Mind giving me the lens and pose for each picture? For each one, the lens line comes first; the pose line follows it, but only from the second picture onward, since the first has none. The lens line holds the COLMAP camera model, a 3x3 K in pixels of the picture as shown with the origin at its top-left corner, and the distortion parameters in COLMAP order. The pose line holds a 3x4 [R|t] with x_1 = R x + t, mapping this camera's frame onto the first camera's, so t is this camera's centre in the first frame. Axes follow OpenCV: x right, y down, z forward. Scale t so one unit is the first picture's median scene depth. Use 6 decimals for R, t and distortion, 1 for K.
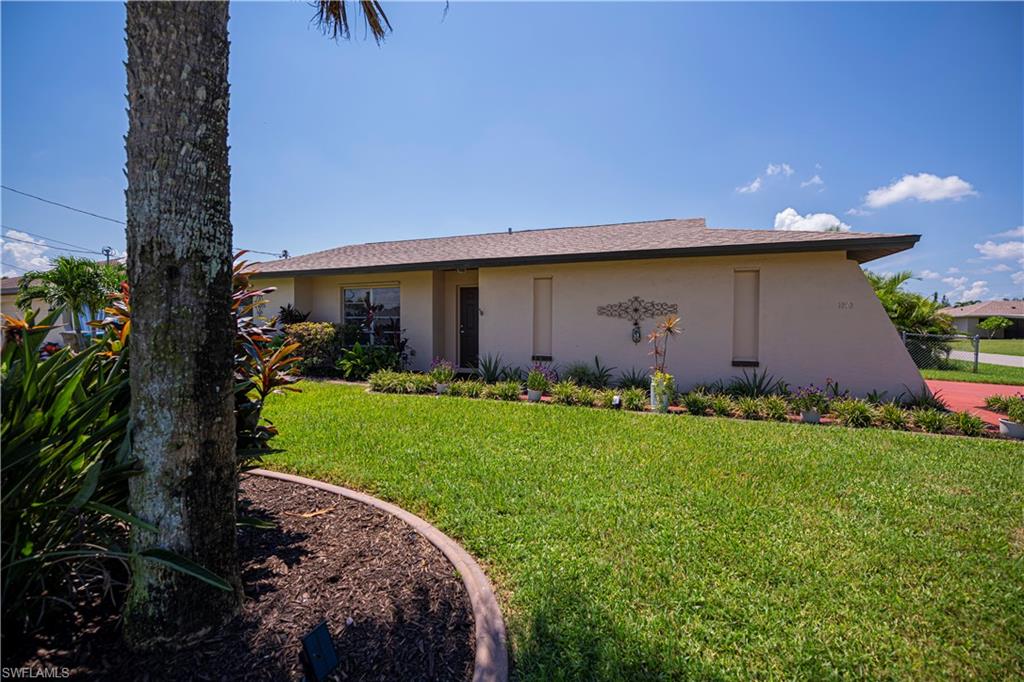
lens RADIAL K [[437.6, 0, 512.0], [0, 437.6, 341.0], [0, 0, 1]] dist [-0.000287, -0.000029]
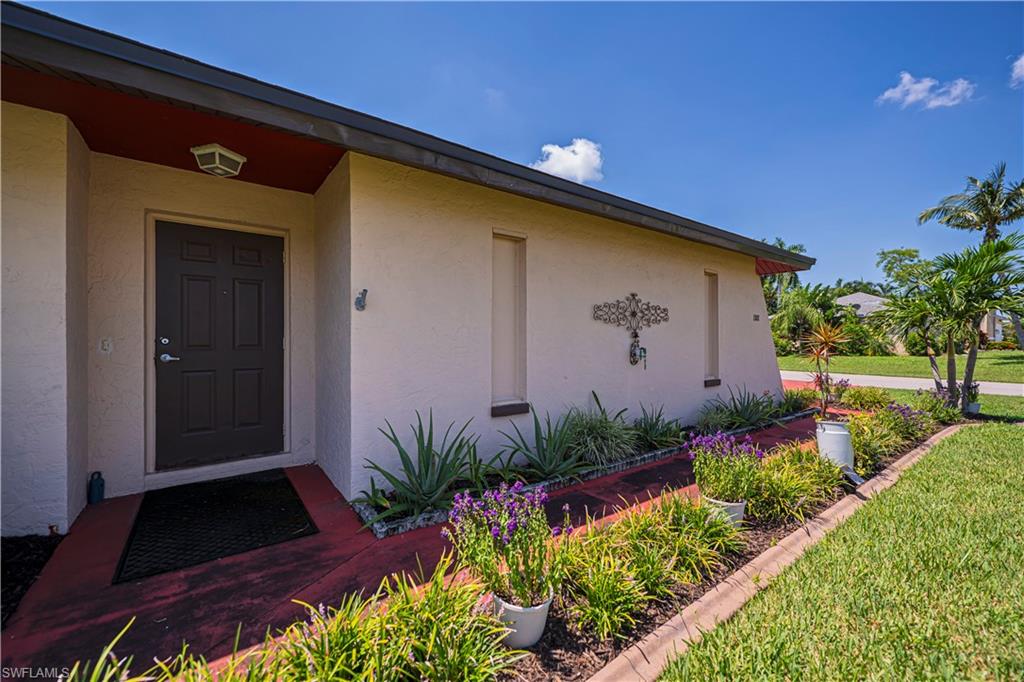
lens RADIAL K [[410.1, 0, 512.0], [0, 410.1, 341.0], [0, 0, 1]] dist [-0.000096, -0.000043]
pose [[0.513622, -0.007861, 0.857981, -0.317539], [0.031436, 0.999459, -0.009661, -0.029710], [-0.857441, 0.031934, 0.513591, 0.815966]]
